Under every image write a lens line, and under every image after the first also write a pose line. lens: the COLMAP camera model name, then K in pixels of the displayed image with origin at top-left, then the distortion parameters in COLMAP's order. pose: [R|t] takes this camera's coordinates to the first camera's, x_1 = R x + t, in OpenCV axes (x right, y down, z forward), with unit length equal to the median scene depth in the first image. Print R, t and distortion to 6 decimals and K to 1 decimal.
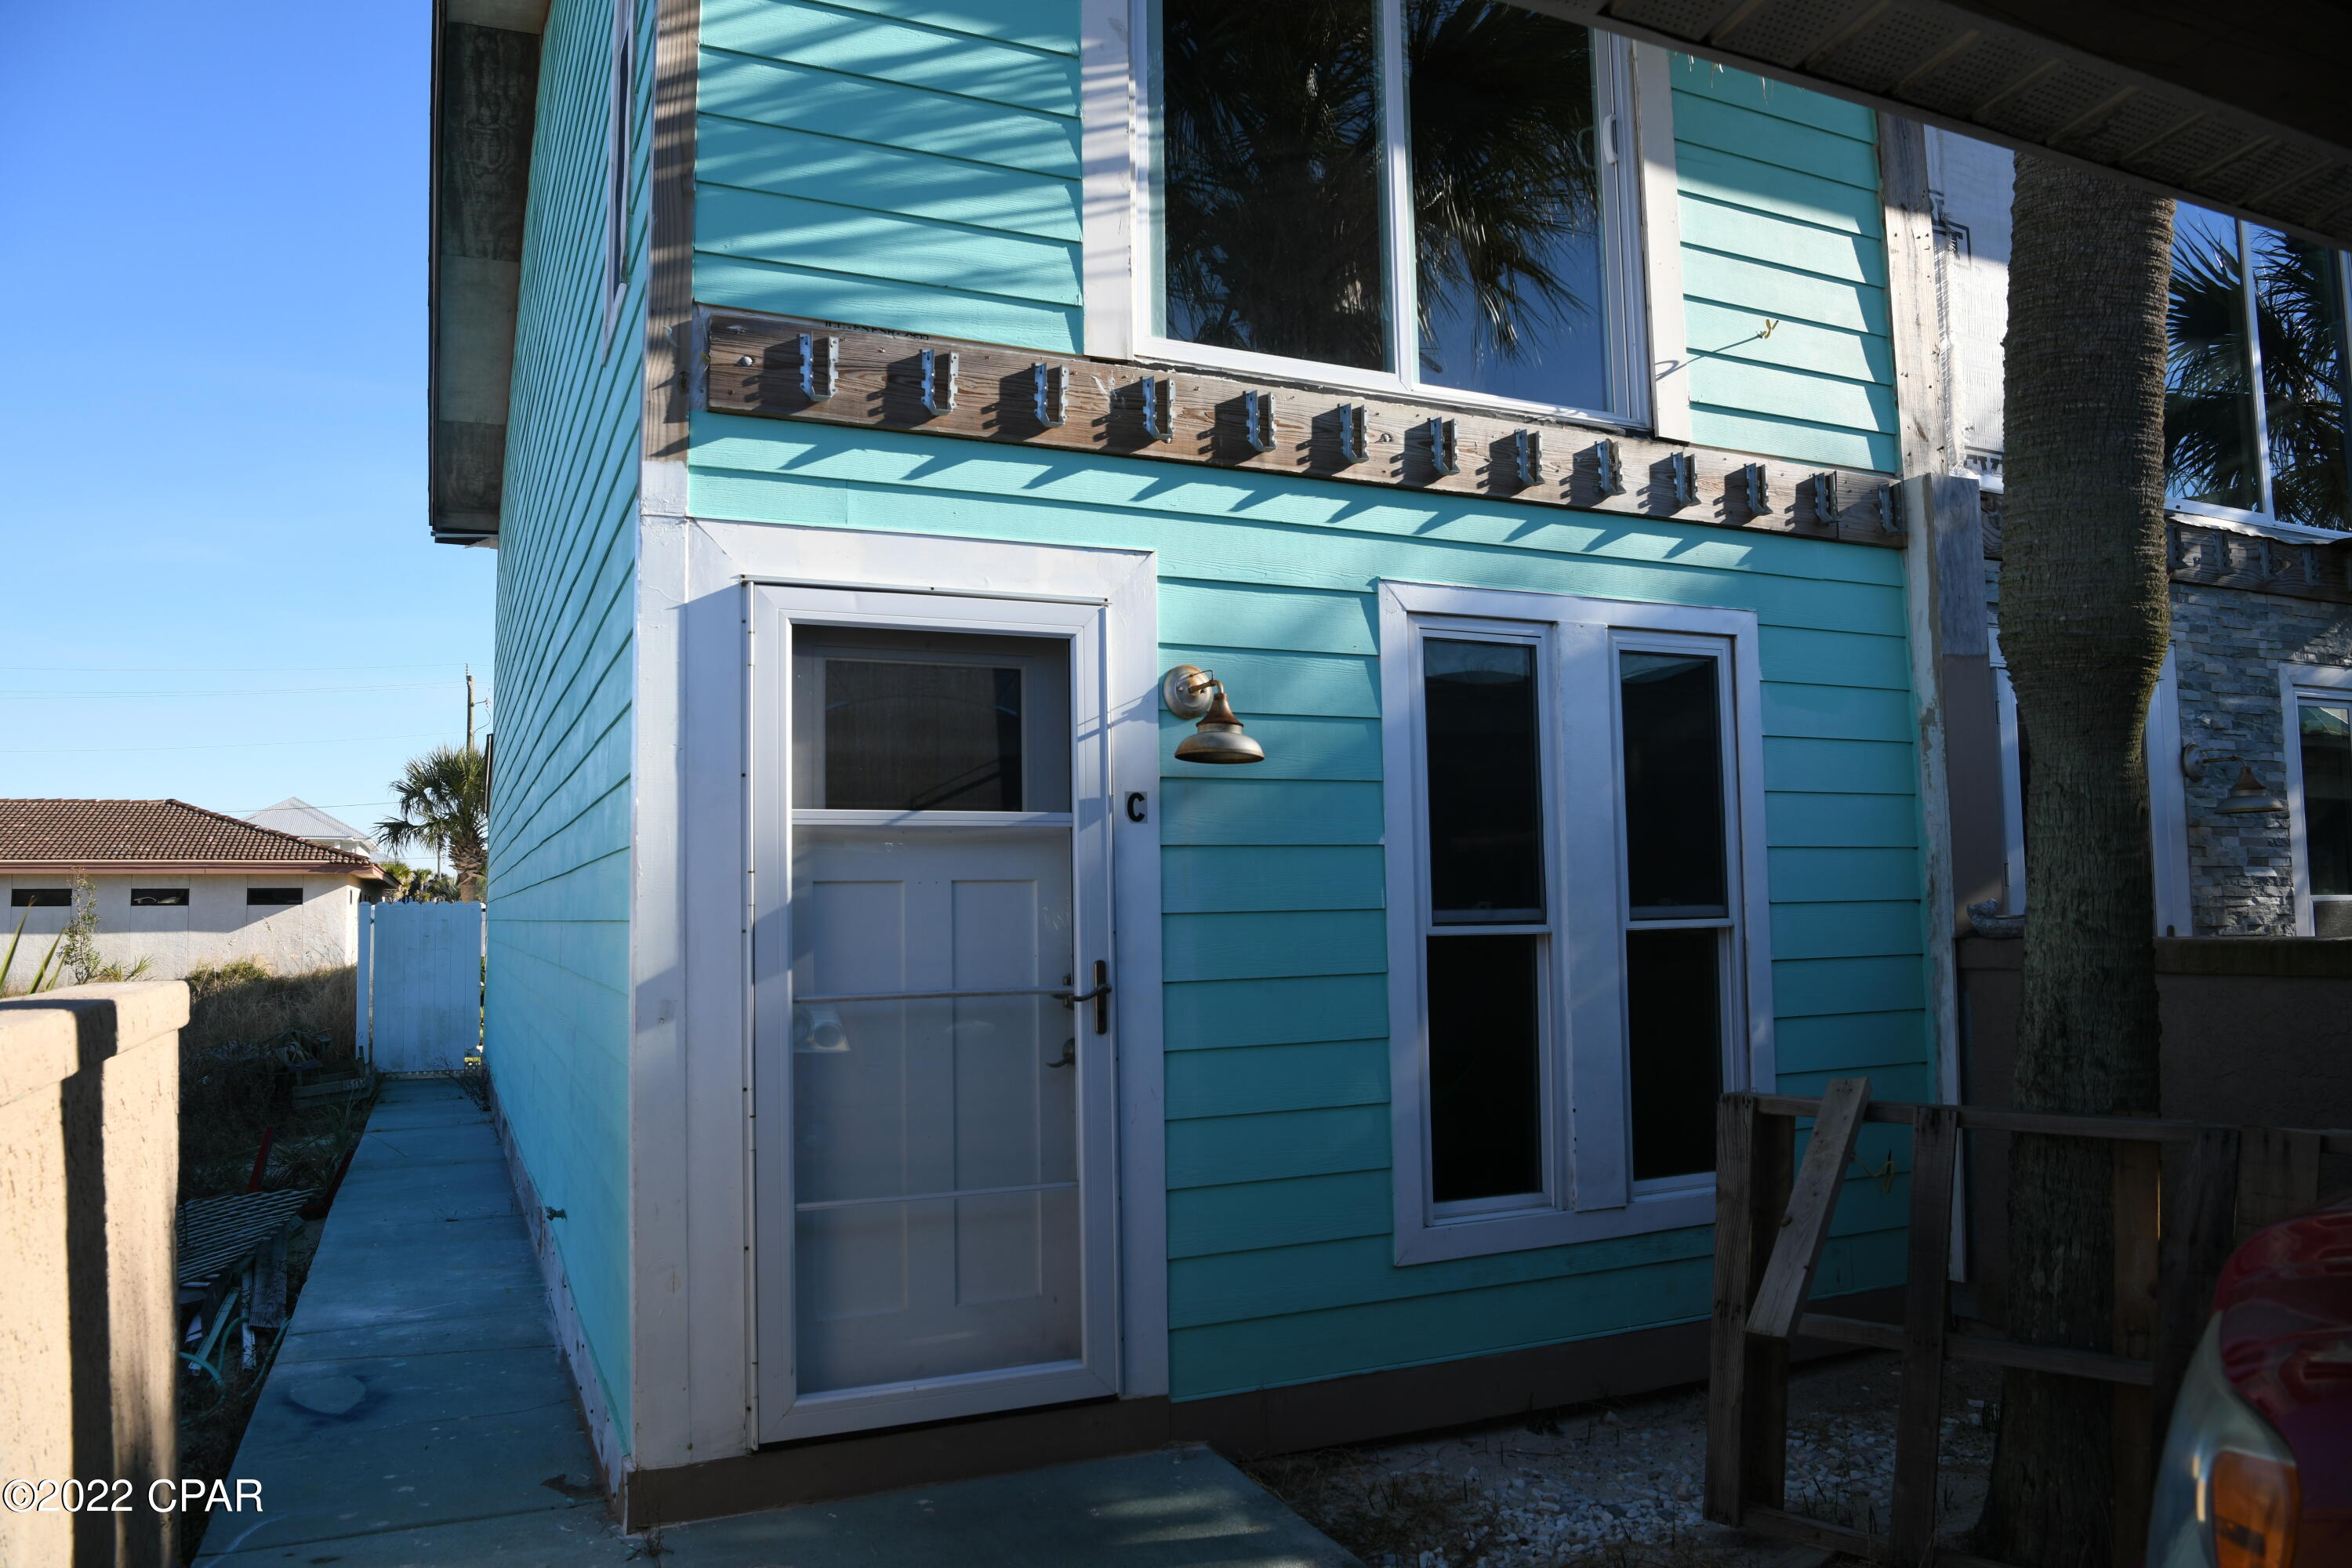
lens RADIAL K [[1625.2, 0, 1170.6], [0, 1625.2, 782.9], [0, 0, 1]] dist [-0.067820, 0.010369]
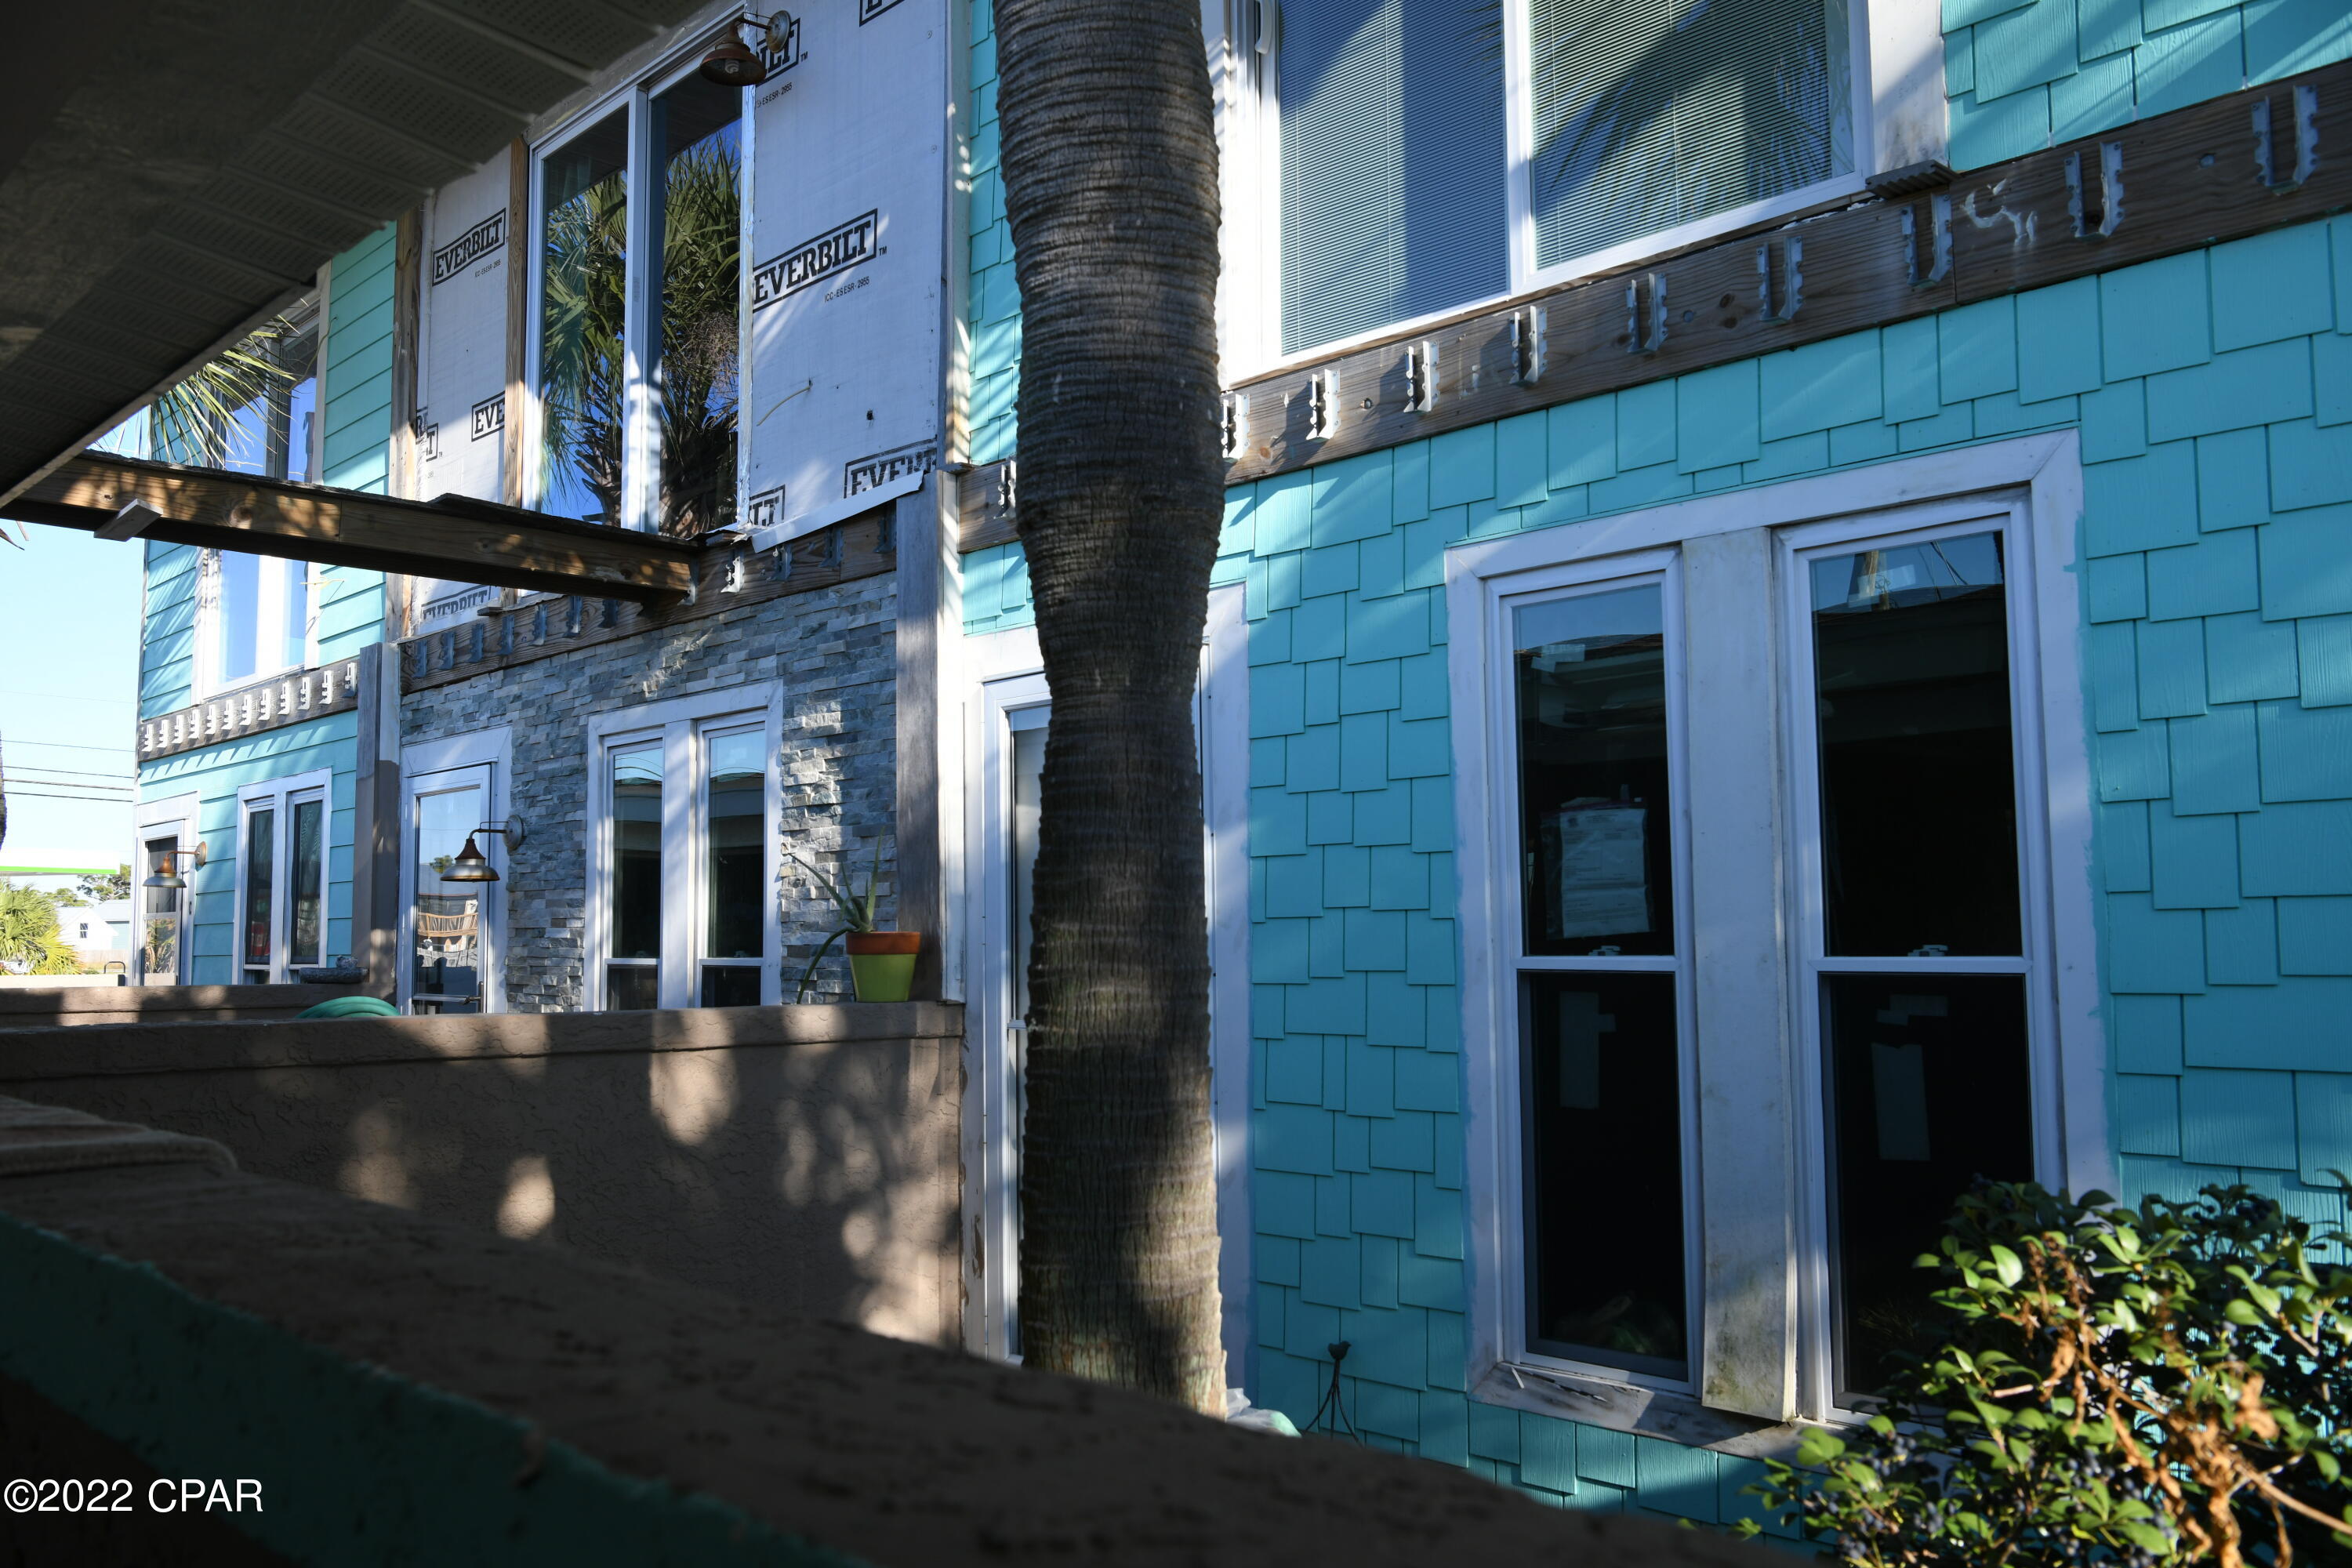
lens RADIAL K [[2046.8, 0, 1180.9], [0, 2046.8, 784.0], [0, 0, 1]] dist [-0.017573, -0.005000]
pose [[0.291769, -0.058407, -0.954704, 2.896454], [0.088555, 0.995496, -0.033839, 0.057443], [0.952381, -0.074670, 0.295627, 1.399363]]
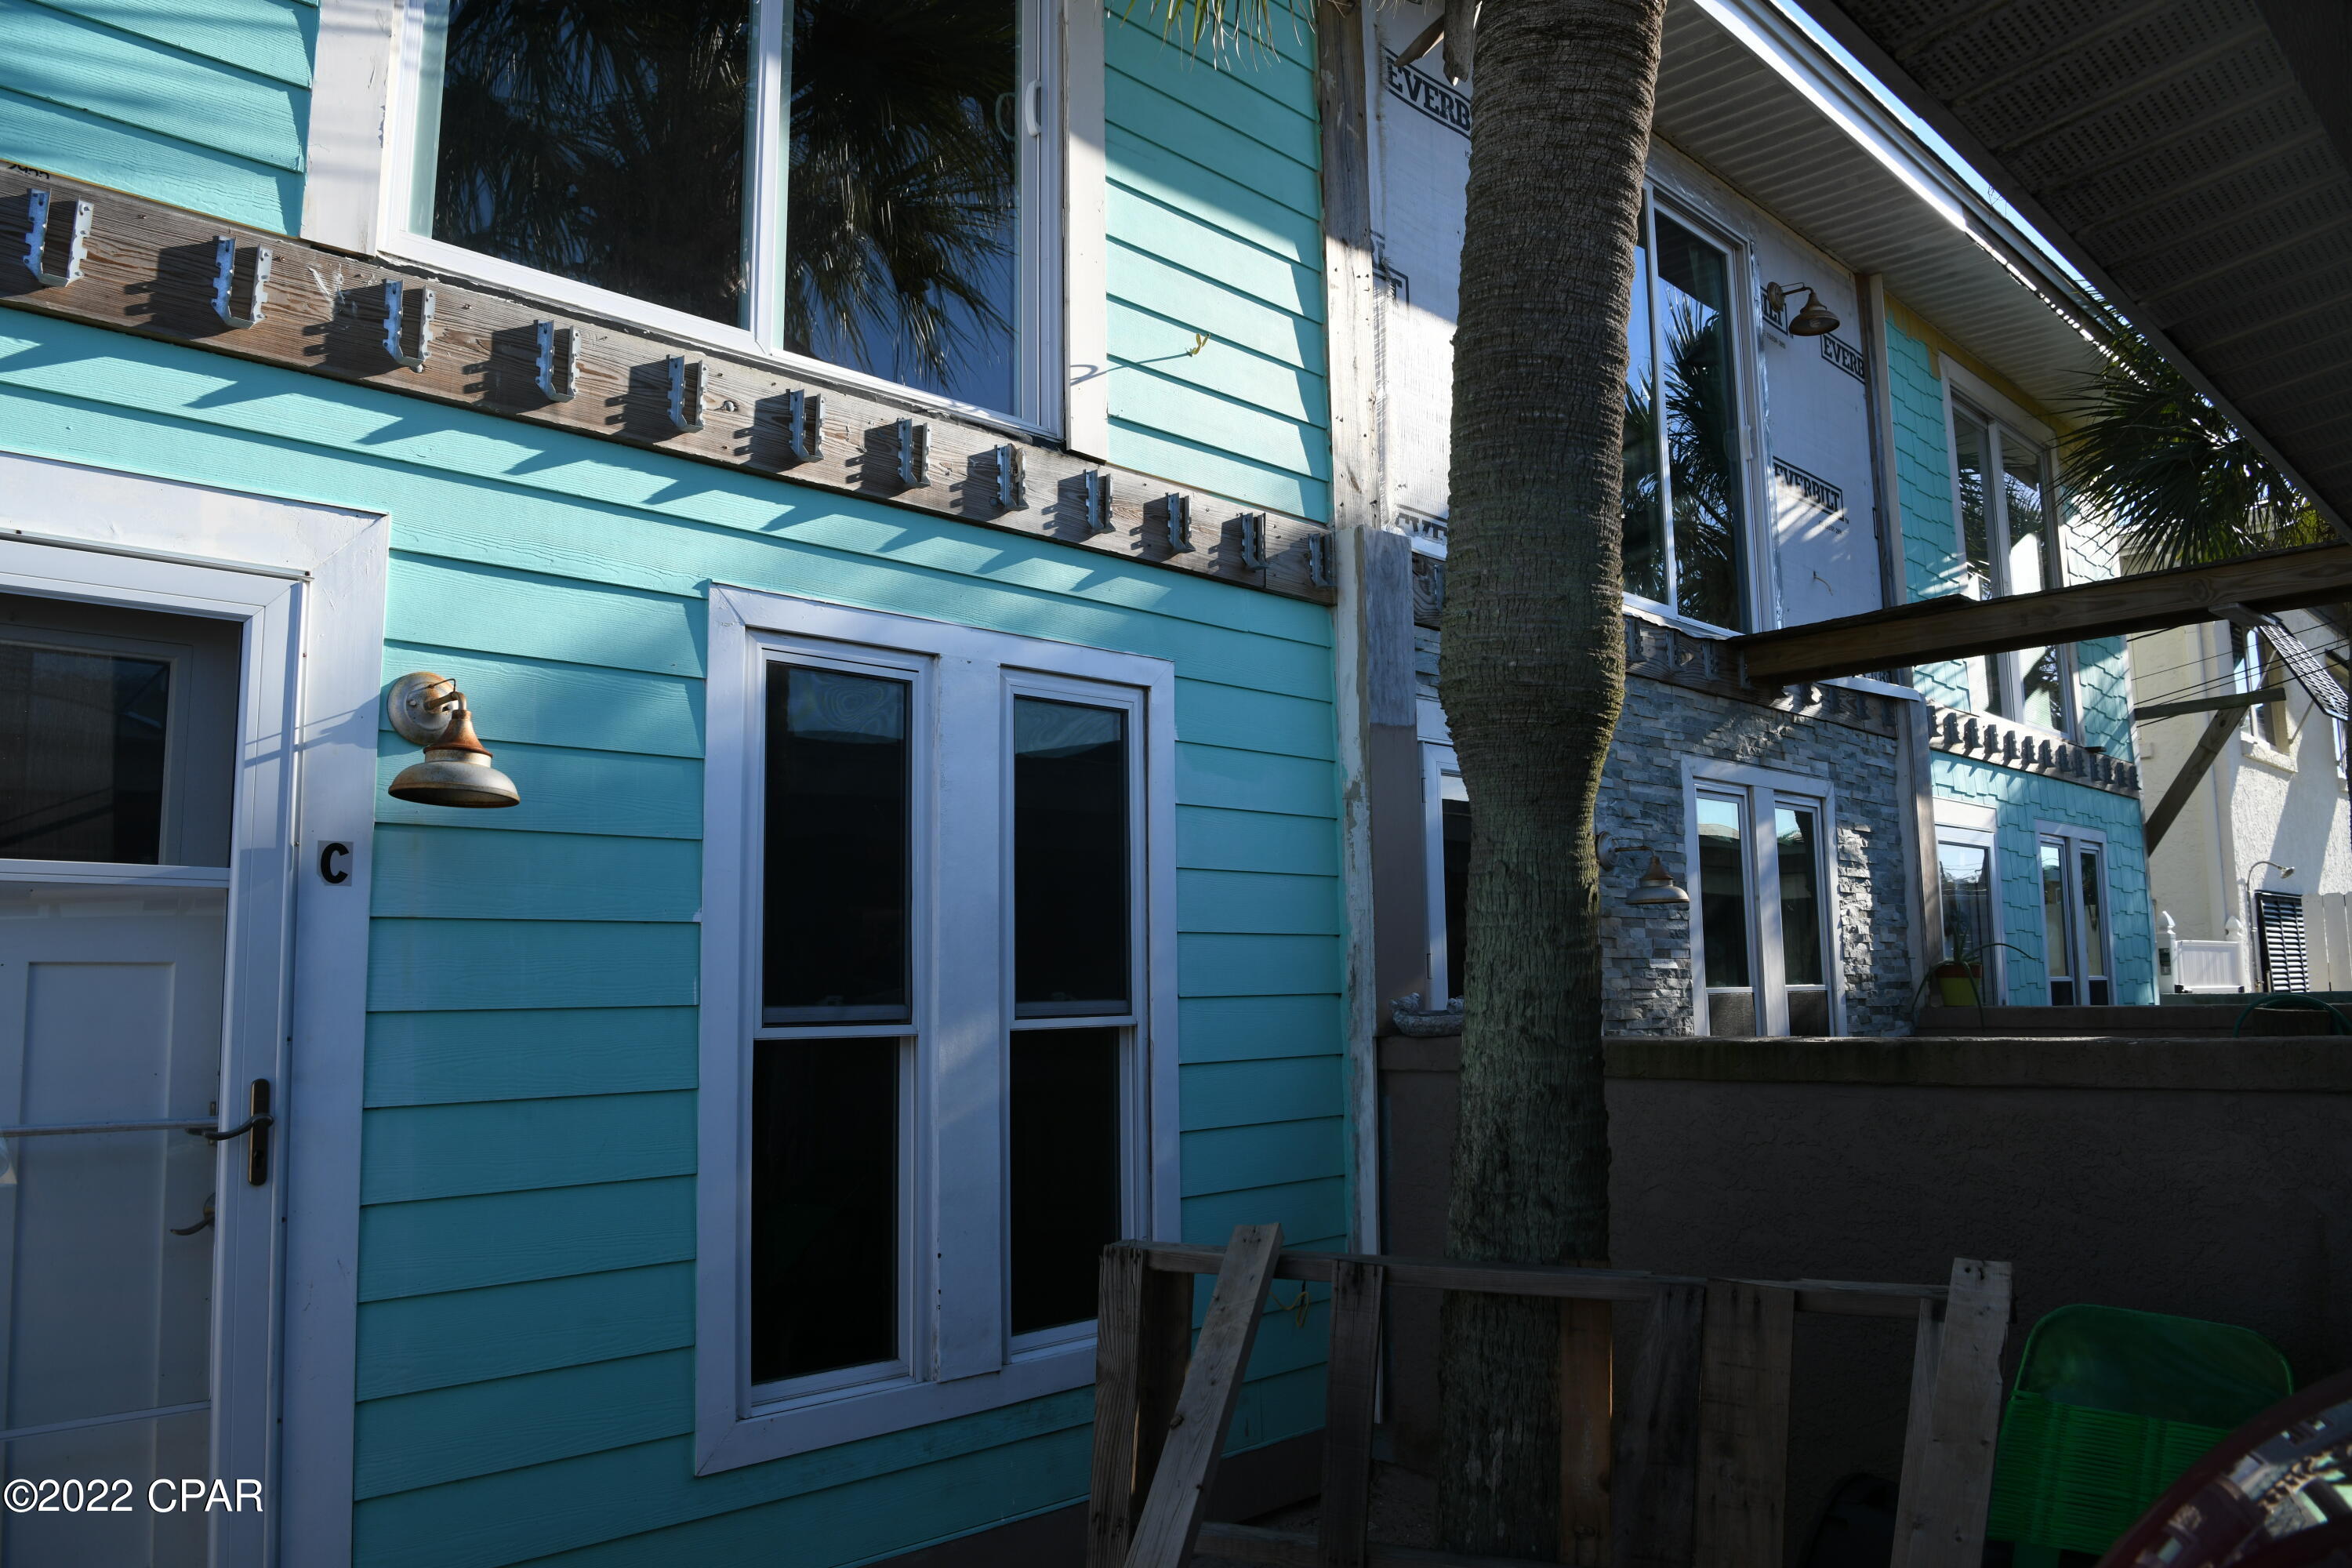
lens RADIAL K [[1625.2, 0, 1172.2], [0, 1625.2, 784.3], [0, 0, 1]] dist [-0.067820, 0.010369]
pose [[0.943627, 0.042258, 0.328303, 0.089447], [-0.026803, 0.998315, -0.051463, 0.006282], [-0.329925, 0.039762, 0.943169, 0.200596]]
